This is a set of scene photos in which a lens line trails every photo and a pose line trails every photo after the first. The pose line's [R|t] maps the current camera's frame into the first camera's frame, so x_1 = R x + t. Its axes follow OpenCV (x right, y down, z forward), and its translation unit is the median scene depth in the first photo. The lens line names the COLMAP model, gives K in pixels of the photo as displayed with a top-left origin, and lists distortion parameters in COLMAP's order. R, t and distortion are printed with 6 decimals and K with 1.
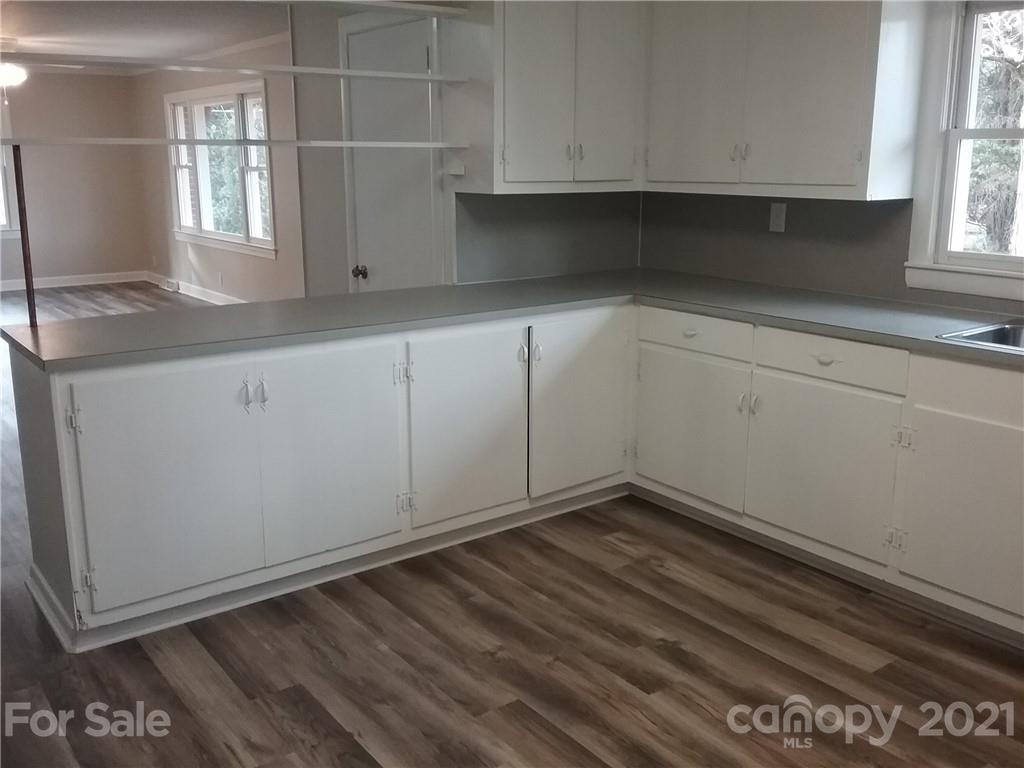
lens RADIAL K [[946.4, 0, 515.6], [0, 946.4, 371.6], [0, 0, 1]] dist [0.103467, -0.217652]
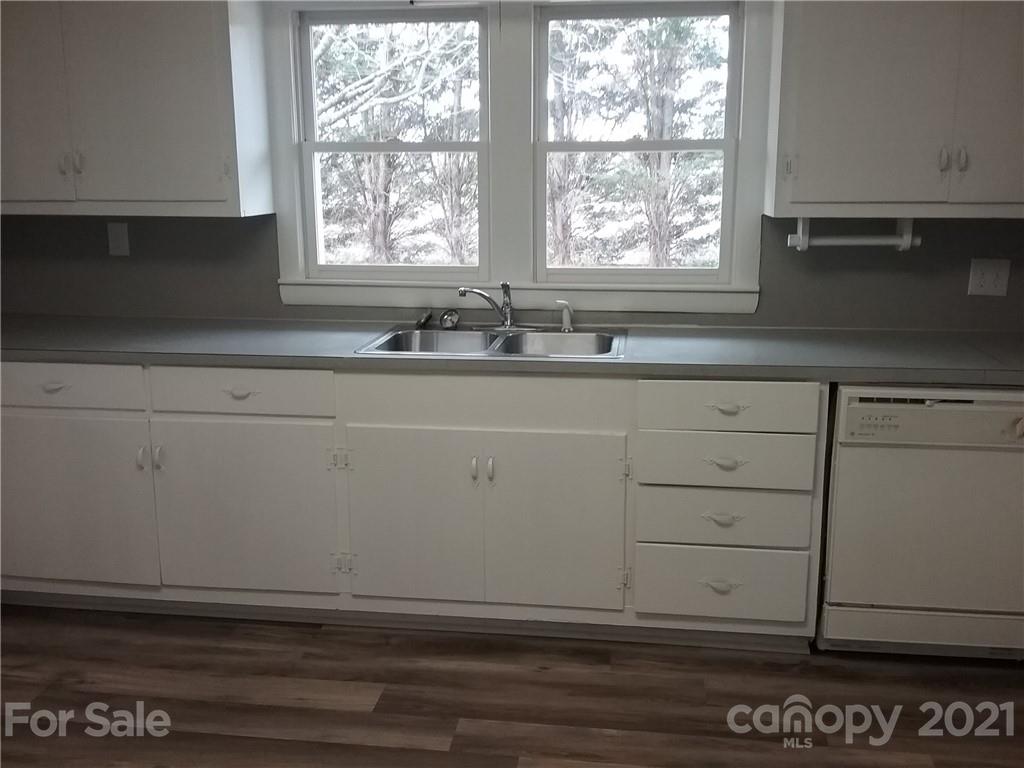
lens RADIAL K [[946.4, 0, 515.6], [0, 946.4, 371.6], [0, 0, 1]] dist [0.103467, -0.217652]
pose [[0.708187, -0.150081, 0.689889, -0.106569], [0.160955, 0.985734, 0.049216, -0.033397], [-0.687434, 0.076187, 0.722240, 0.158644]]
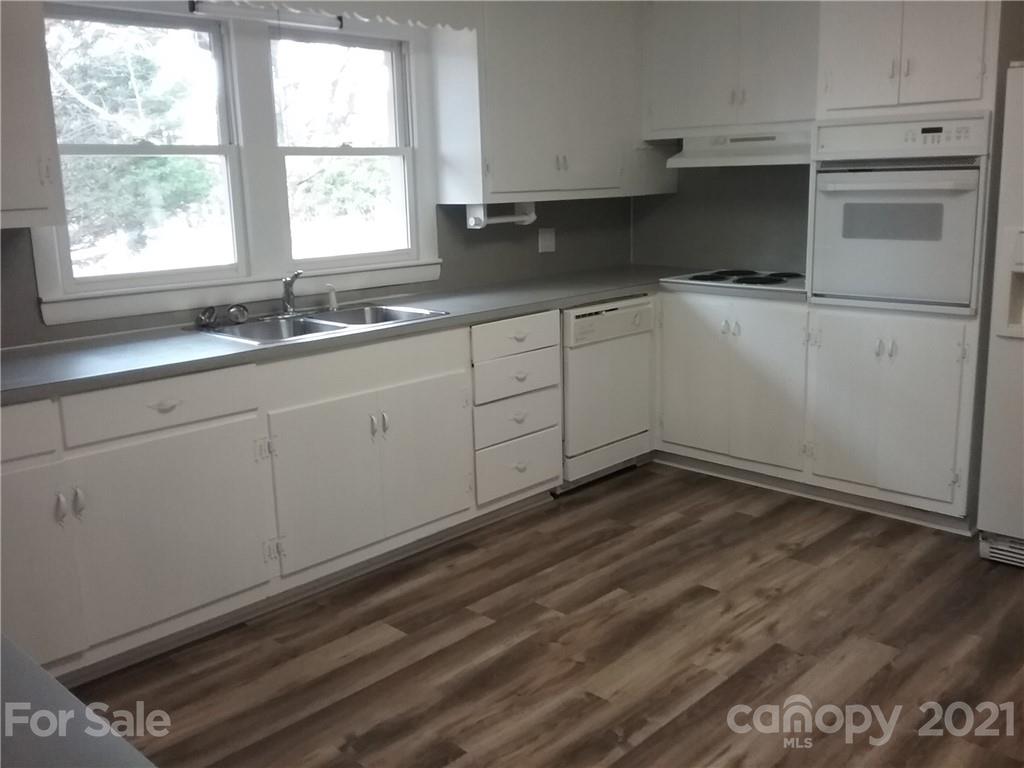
lens RADIAL K [[946.4, 0, 515.6], [0, 946.4, 371.6], [0, 0, 1]] dist [0.103467, -0.217652]
pose [[-0.159166, -0.197574, 0.967280, -0.530224], [0.240416, 0.942518, 0.232077, -0.158654], [-0.957531, 0.269488, -0.102517, 0.747731]]
